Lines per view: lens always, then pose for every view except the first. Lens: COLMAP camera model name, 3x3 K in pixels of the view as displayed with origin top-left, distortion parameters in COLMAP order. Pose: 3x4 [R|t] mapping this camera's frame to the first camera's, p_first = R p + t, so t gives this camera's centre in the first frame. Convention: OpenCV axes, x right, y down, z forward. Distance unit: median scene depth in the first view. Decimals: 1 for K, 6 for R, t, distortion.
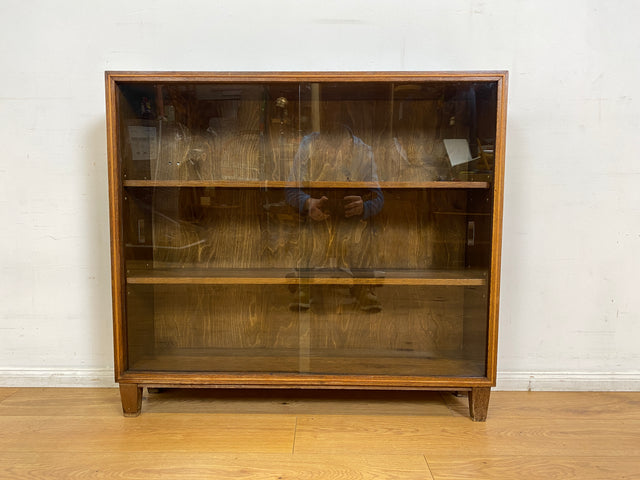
lens RADIAL K [[488.4, 0, 317.1], [0, 488.4, 245.7], [0, 0, 1]] dist [0.034053, -0.031330]
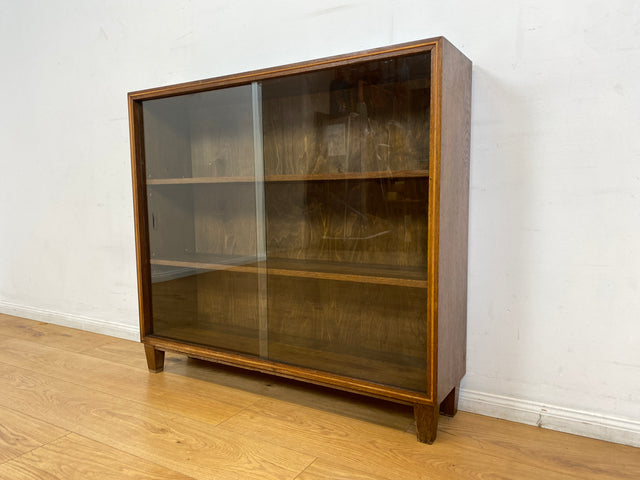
lens RADIAL K [[488.4, 0, 320.8], [0, 488.4, 245.8], [0, 0, 1]] dist [0.034053, -0.031330]
pose [[0.865069, 0.036415, -0.500329, 0.528334], [-0.027475, 0.999304, 0.025225, -0.009713], [0.500899, -0.008075, 0.865468, 0.134908]]
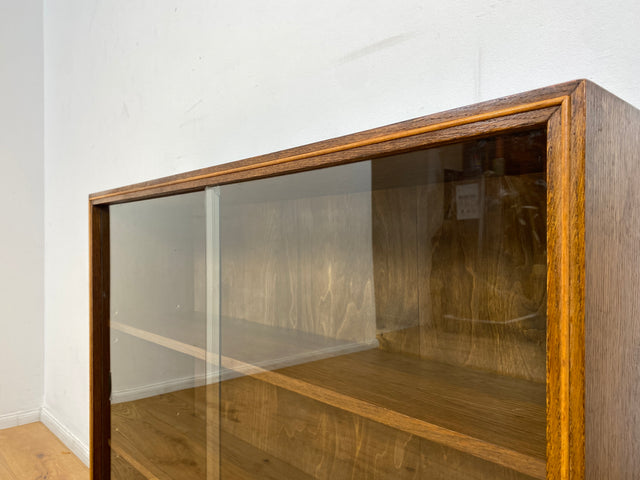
lens RADIAL K [[488.4, 0, 320.1], [0, 488.4, 241.4], [0, 0, 1]] dist [0.034053, -0.031330]
pose [[0.685594, -0.009622, -0.727921, 0.397619], [-0.057361, 0.996090, -0.067193, -0.198660], [0.725721, 0.087821, 0.682361, 0.594284]]
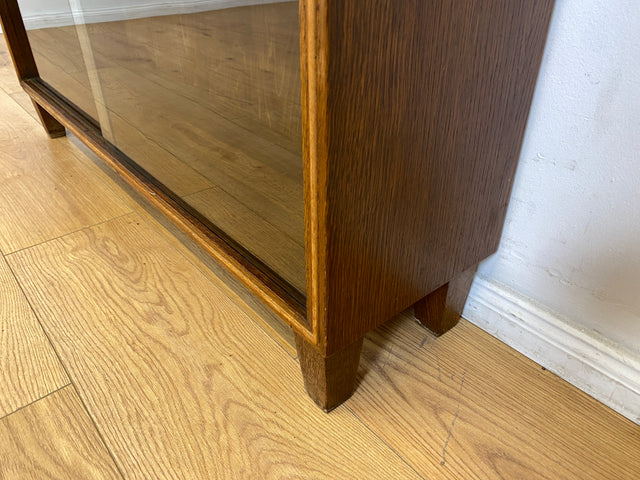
lens RADIAL K [[488.4, 0, 315.6], [0, 488.4, 231.1], [0, 0, 1]] dist [0.034053, -0.031330]
pose [[0.650398, 0.396897, -0.647654, 0.459535], [-0.053325, 0.874386, 0.482292, 0.057766], [0.757720, -0.279146, 0.589863, 0.724517]]
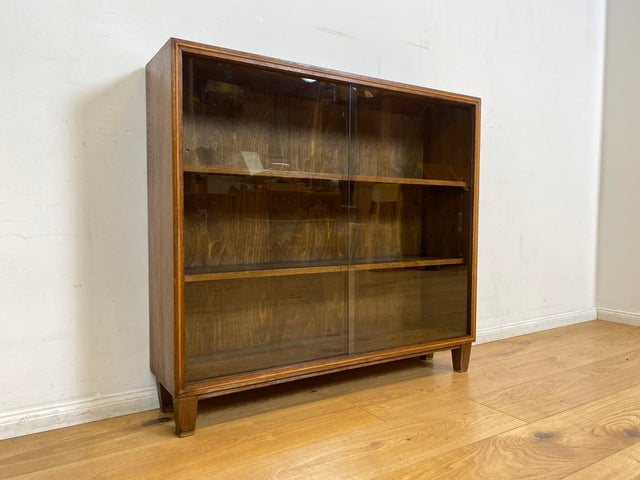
lens RADIAL K [[488.4, 0, 319.4], [0, 488.4, 245.4], [0, 0, 1]] dist [0.034053, -0.031330]
pose [[0.838308, -0.030199, 0.544361, -0.581325], [0.046530, 0.998785, -0.016246, 0.032658], [-0.543209, 0.038948, 0.838694, 0.117868]]
